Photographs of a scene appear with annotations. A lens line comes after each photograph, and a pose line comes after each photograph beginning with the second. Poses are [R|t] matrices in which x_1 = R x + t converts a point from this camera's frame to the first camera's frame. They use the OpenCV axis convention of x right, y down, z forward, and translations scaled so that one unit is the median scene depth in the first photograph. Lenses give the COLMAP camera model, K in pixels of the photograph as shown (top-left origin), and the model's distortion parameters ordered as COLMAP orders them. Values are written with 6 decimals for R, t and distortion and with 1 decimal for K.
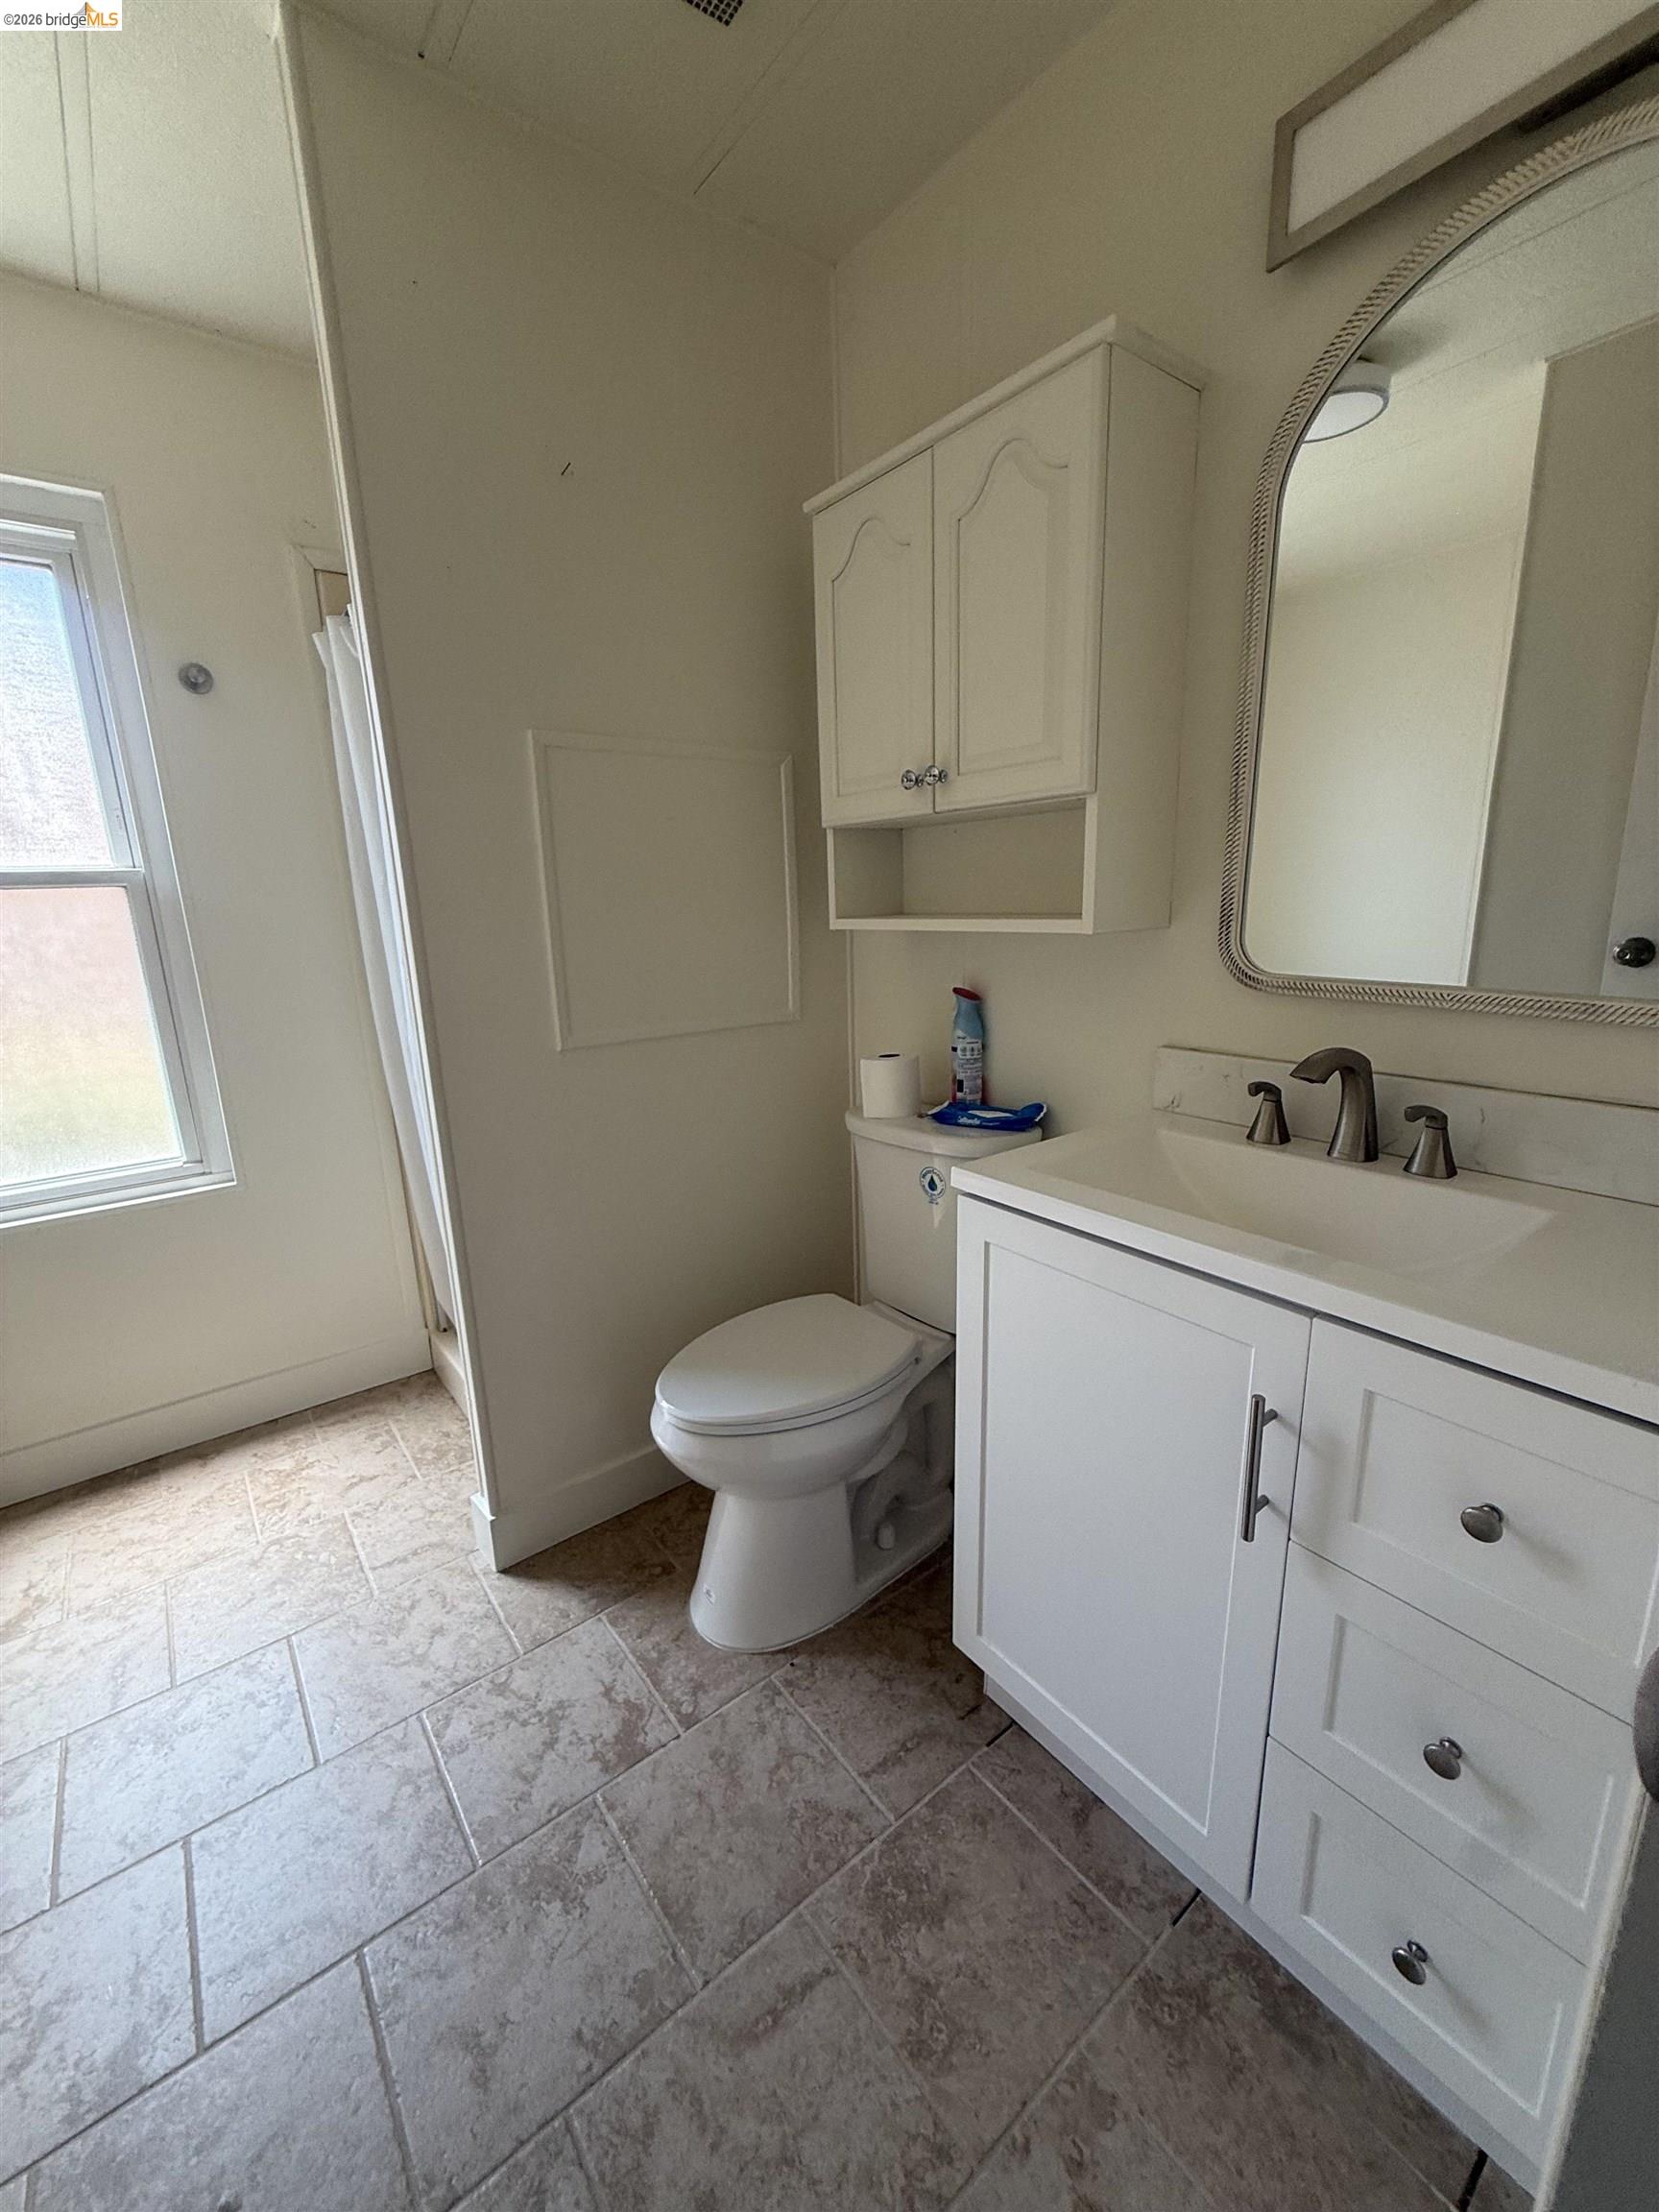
lens RADIAL K [[884.0, 0, 833.2], [0, 884.0, 1102.2], [0, 0, 1]] dist [-0.001224, 0.000235]
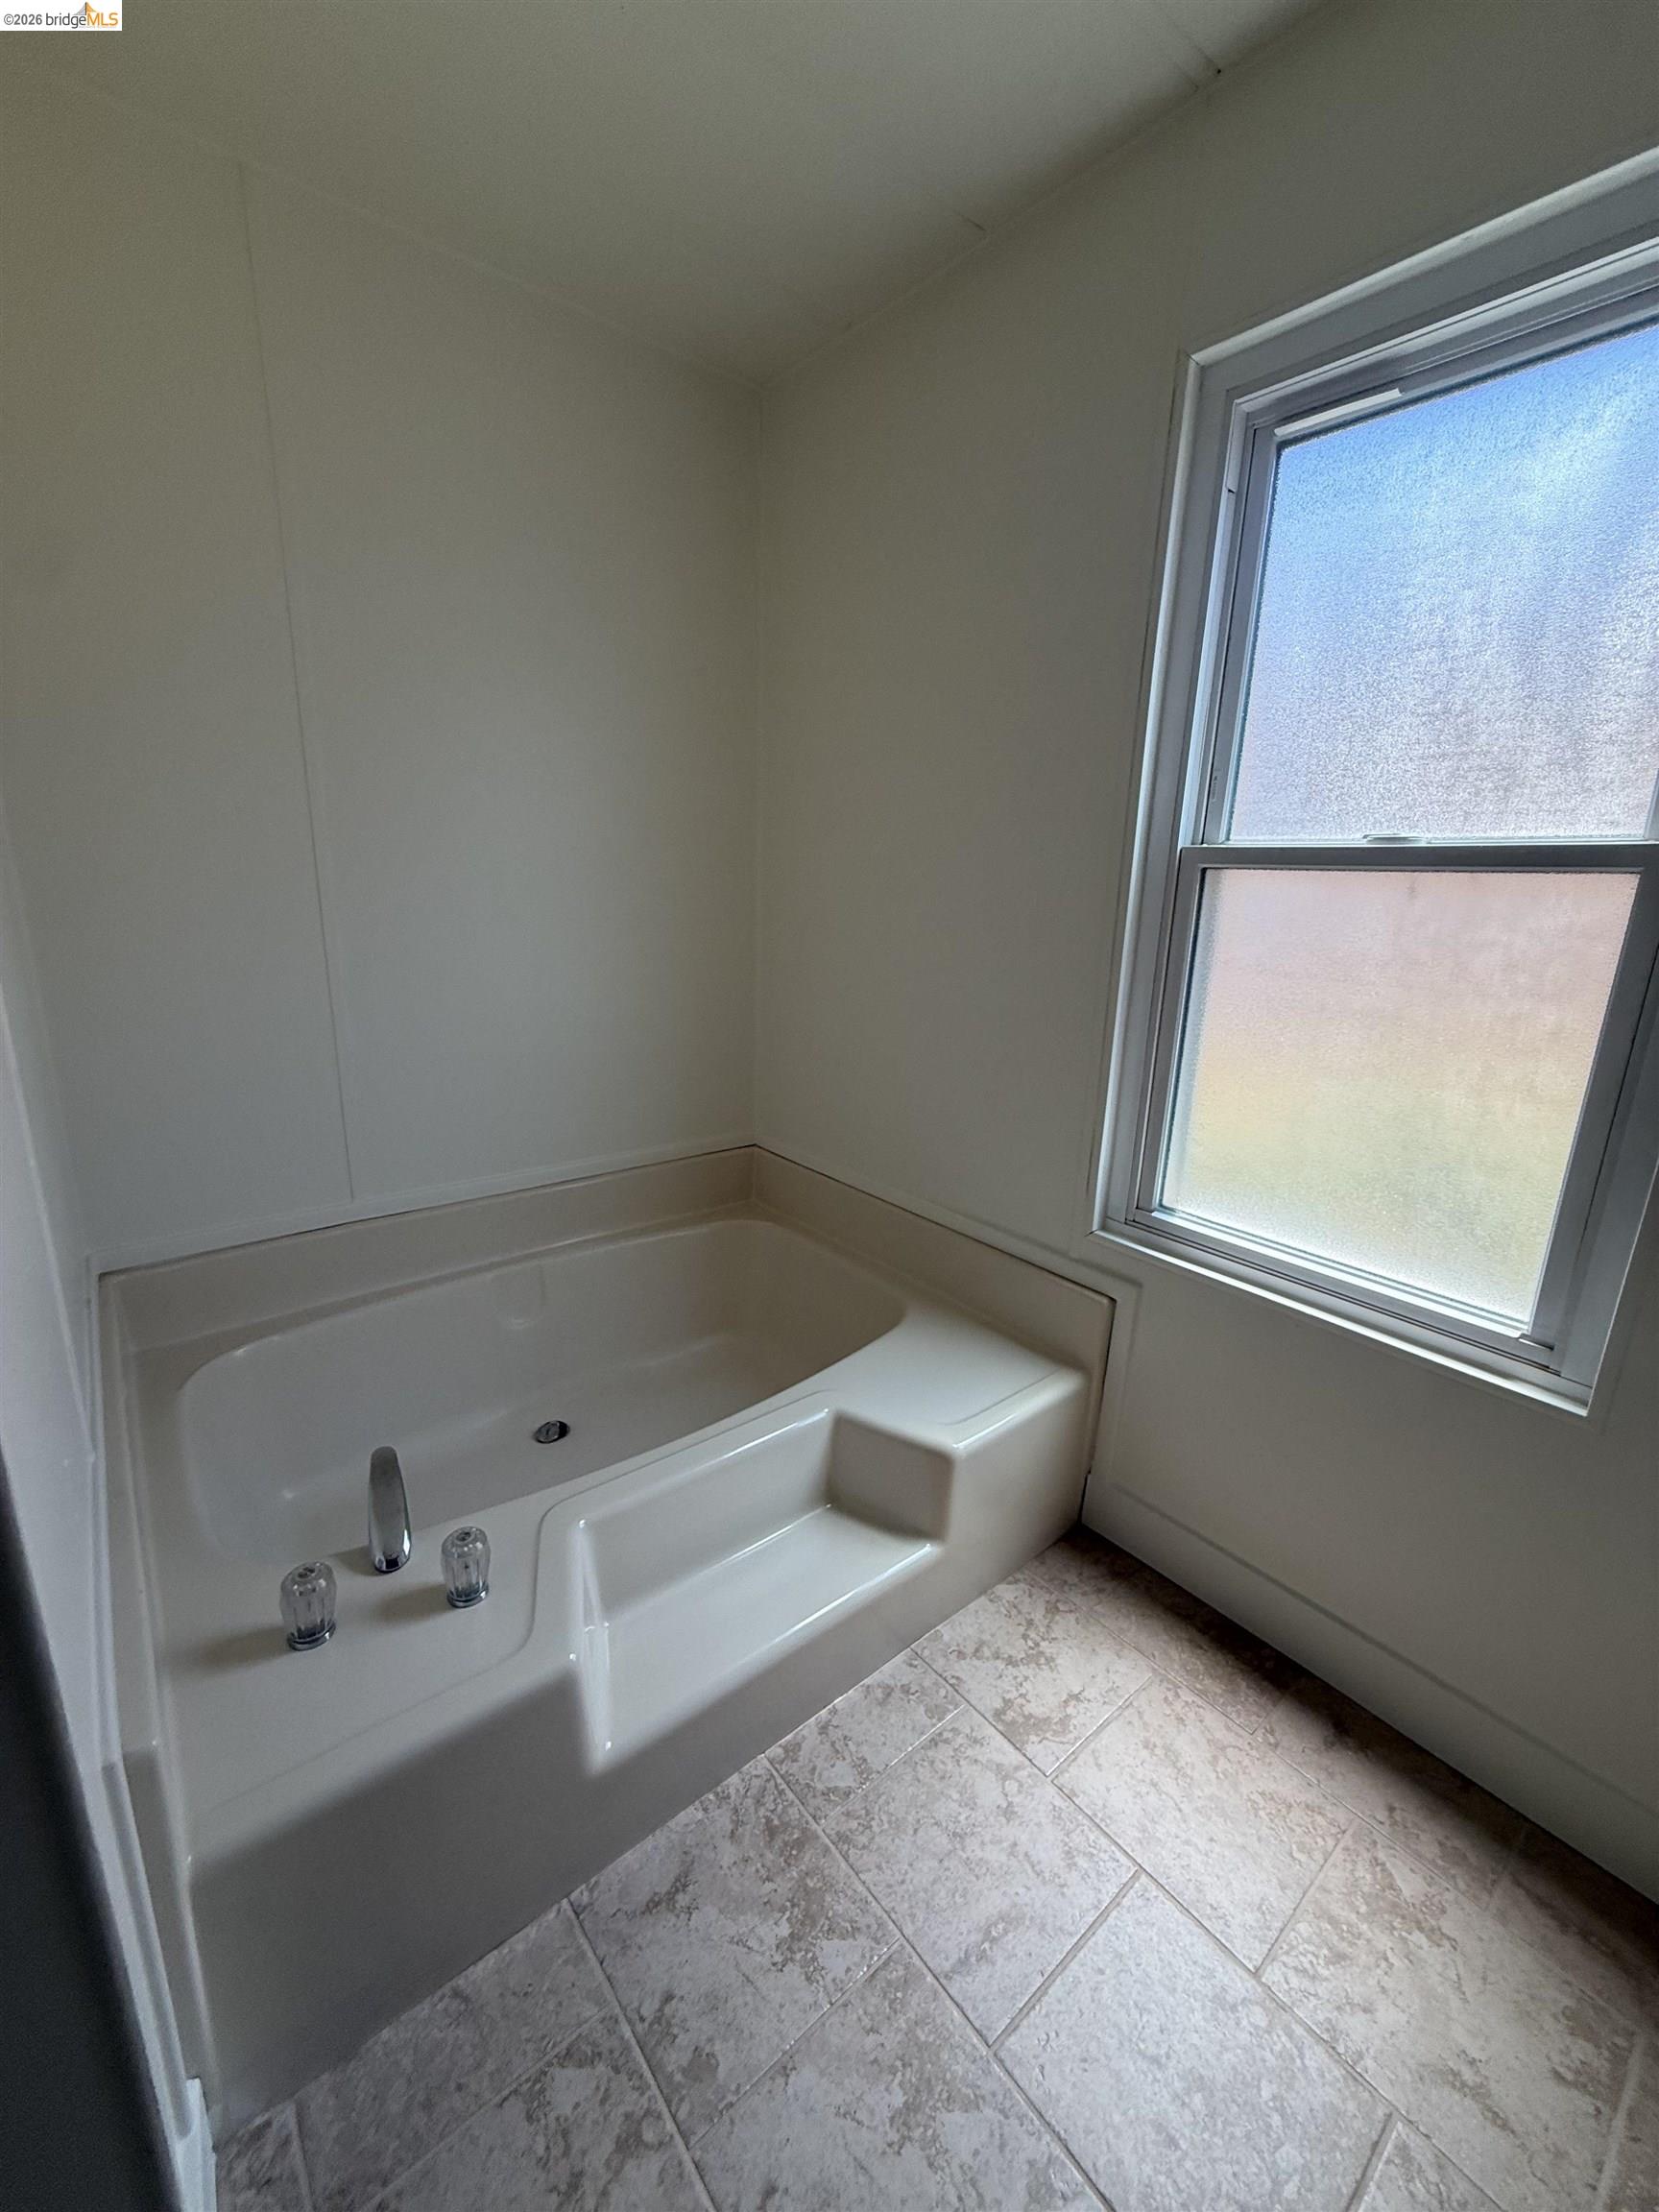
lens RADIAL K [[884.0, 0, 832.1], [0, 884.0, 1107.1], [0, 0, 1]] dist [-0.001224, 0.000235]
pose [[0.022029, 0.277998, -0.960329, -0.234343], [-0.268123, 0.927016, 0.262205, -0.111997], [0.963133, 0.251710, 0.094959, 0.490953]]
